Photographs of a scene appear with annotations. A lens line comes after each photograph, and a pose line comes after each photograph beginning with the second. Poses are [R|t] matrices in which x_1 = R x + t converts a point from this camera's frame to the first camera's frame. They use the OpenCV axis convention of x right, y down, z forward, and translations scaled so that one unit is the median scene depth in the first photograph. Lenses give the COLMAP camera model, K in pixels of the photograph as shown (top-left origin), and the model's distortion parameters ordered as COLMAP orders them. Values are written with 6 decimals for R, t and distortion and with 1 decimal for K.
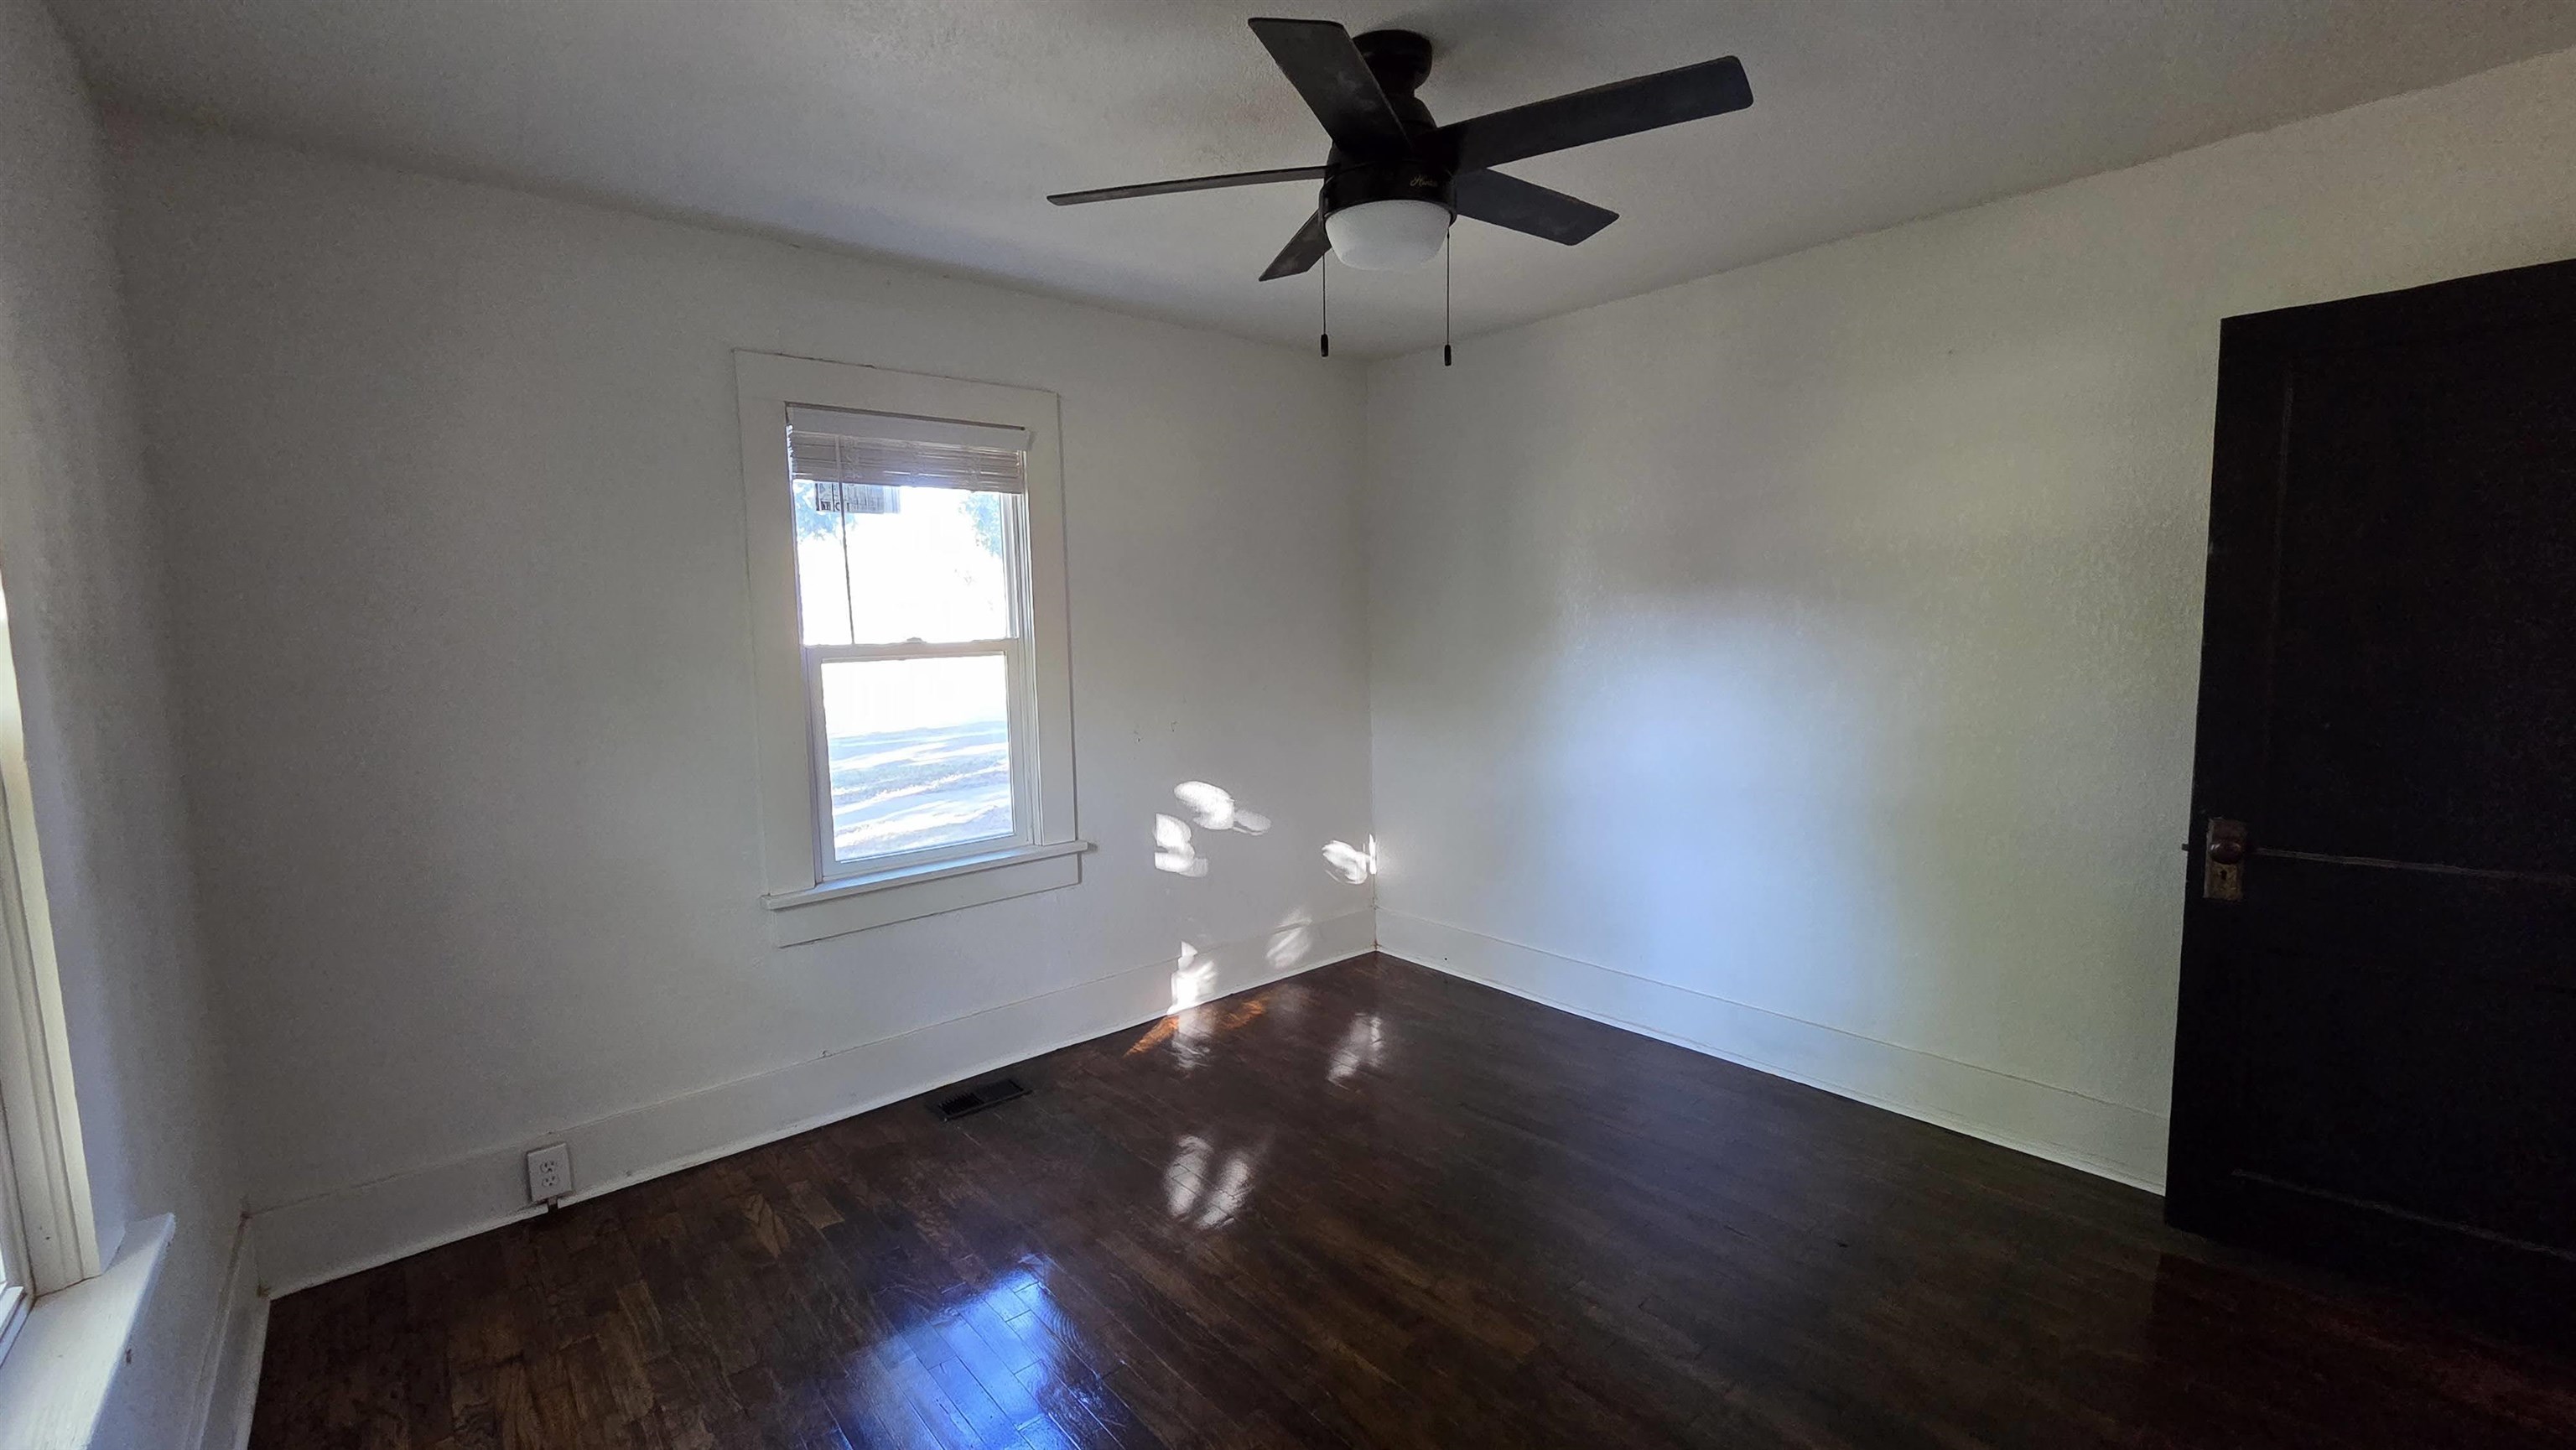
lens RADIAL K [[1041.3, 0, 1282.3], [0, 1041.3, 722.6], [0, 0, 1]] dist [-0.000368, -0.000162]
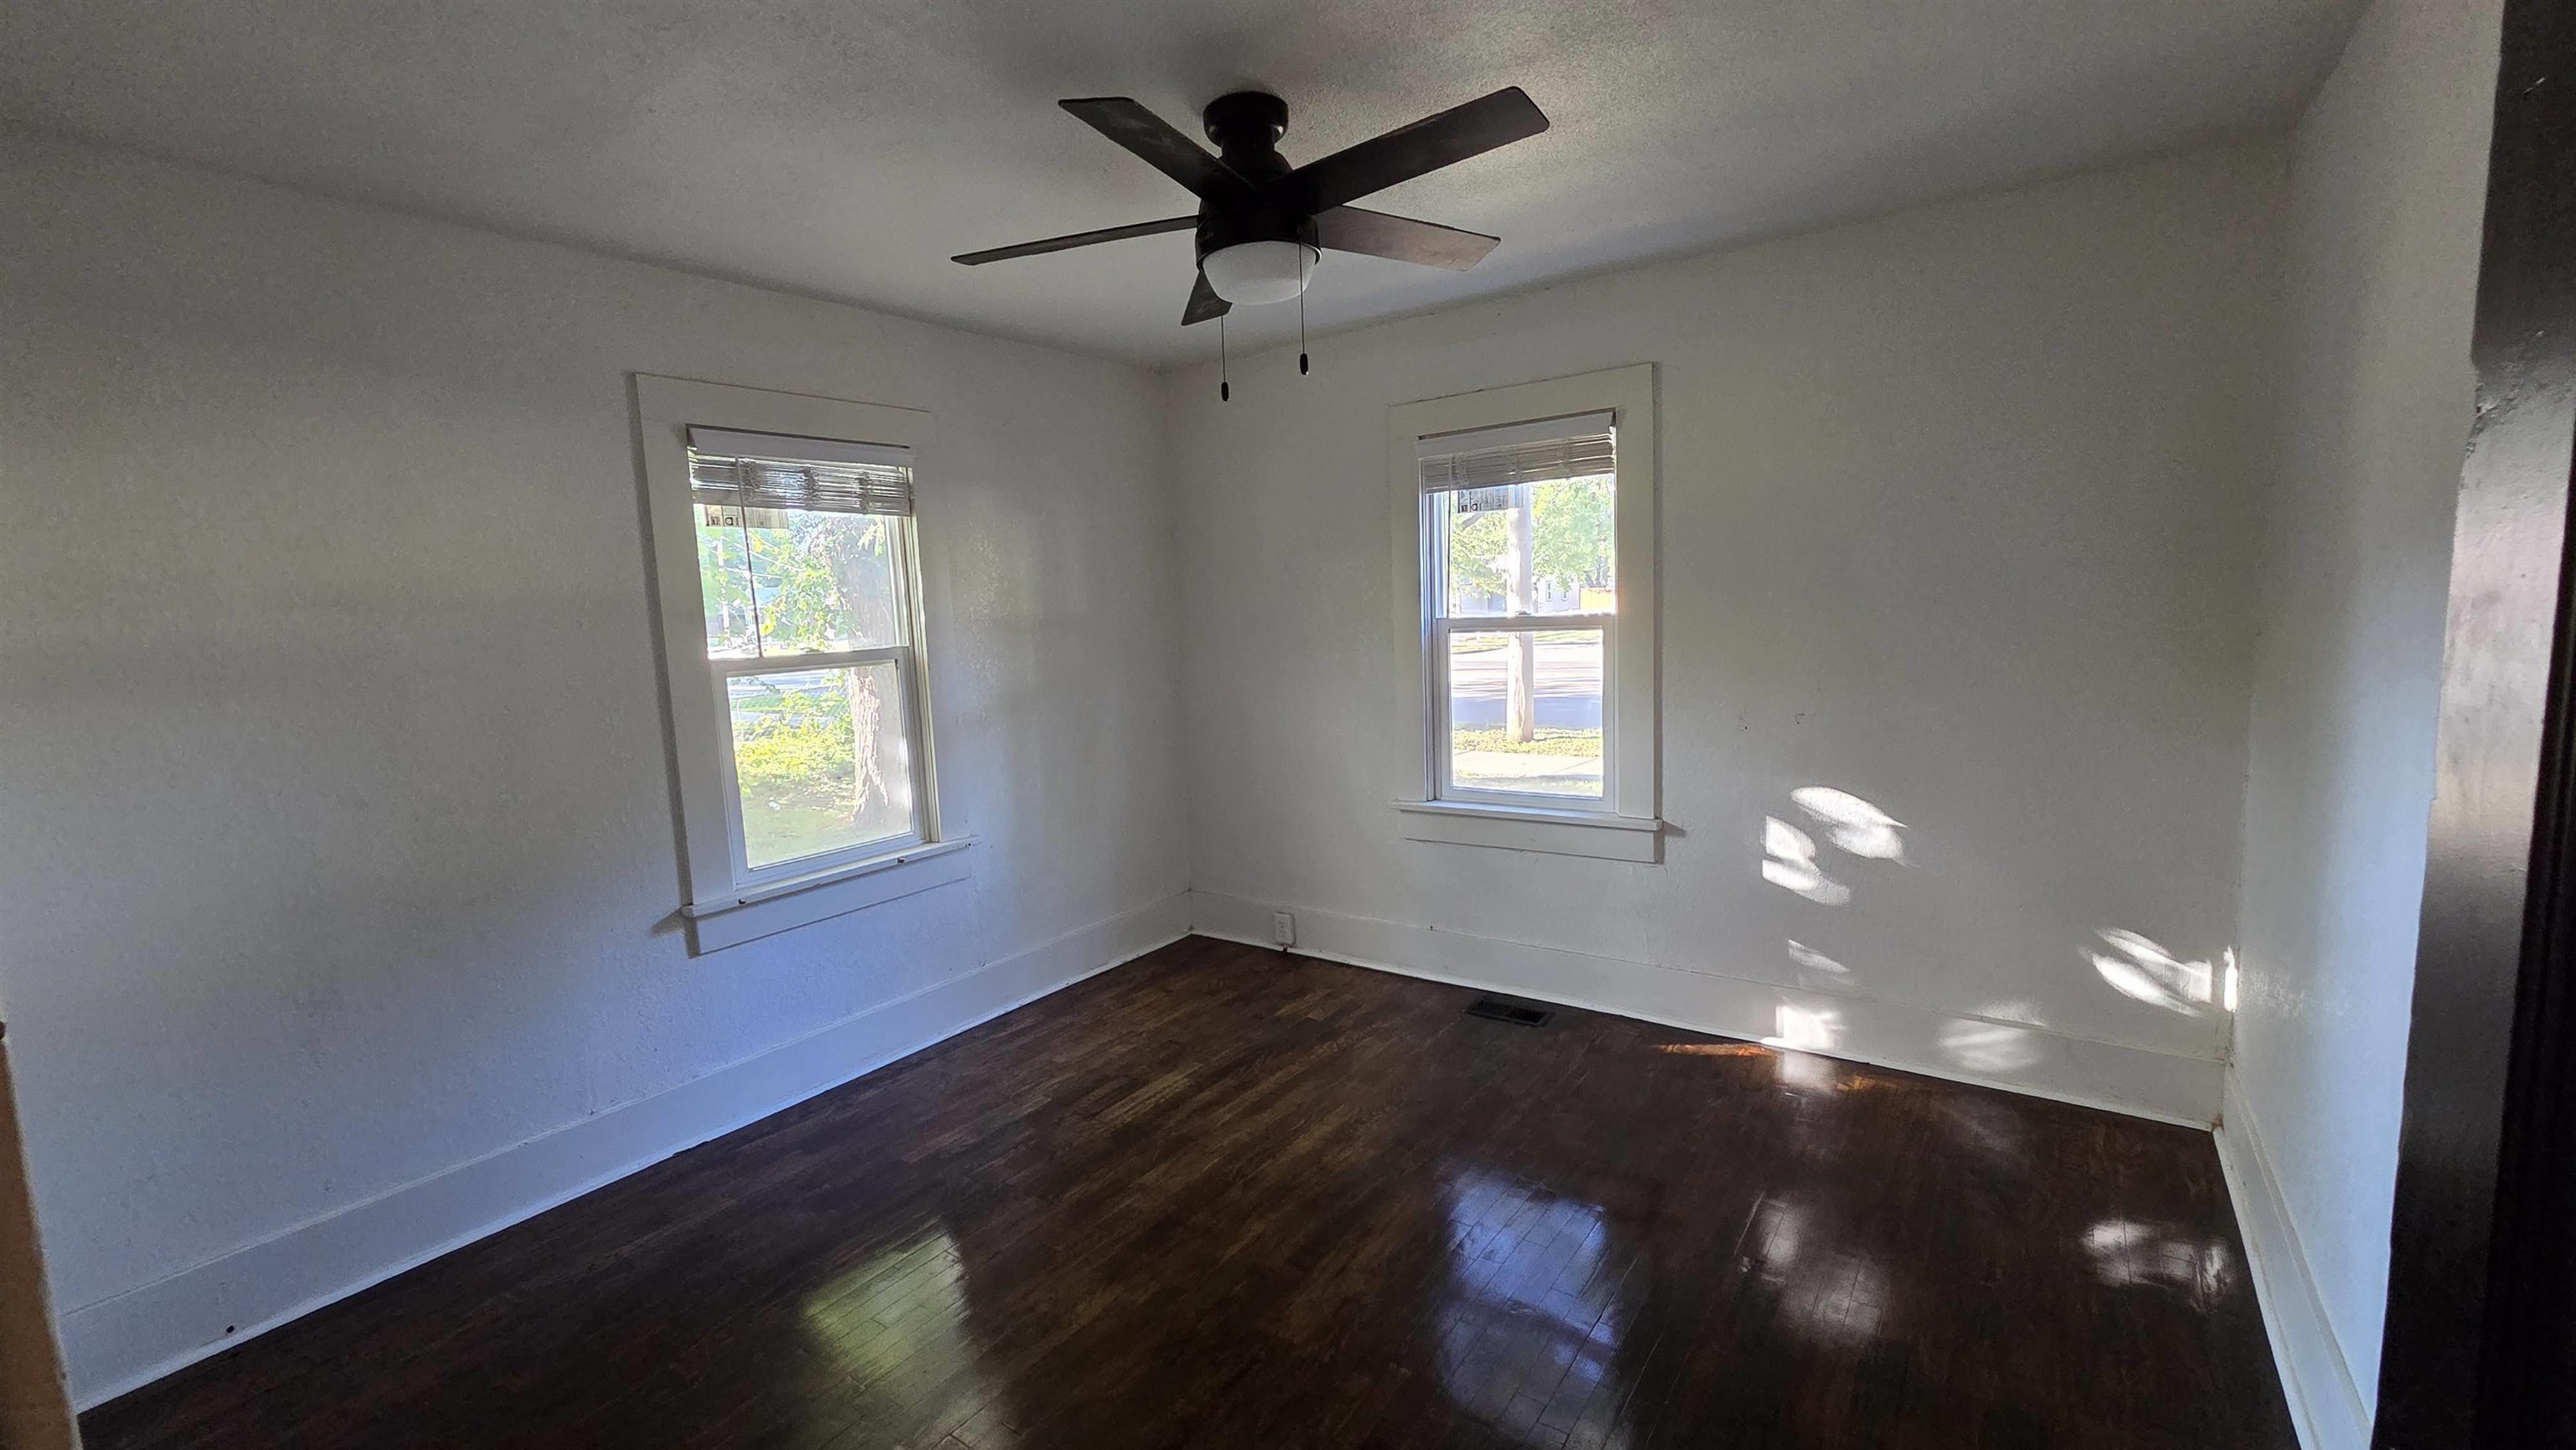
lens RADIAL K [[1065.1, 0, 1288.0], [0, 1065.1, 725.0], [0, 0, 1]] dist [-0.001225, -0.000117]
pose [[0.248639, 0.128511, -0.960033, 0.730841], [-0.061407, 0.991257, 0.116787, -0.078103], [0.966648, 0.029915, 0.254357, 0.443525]]
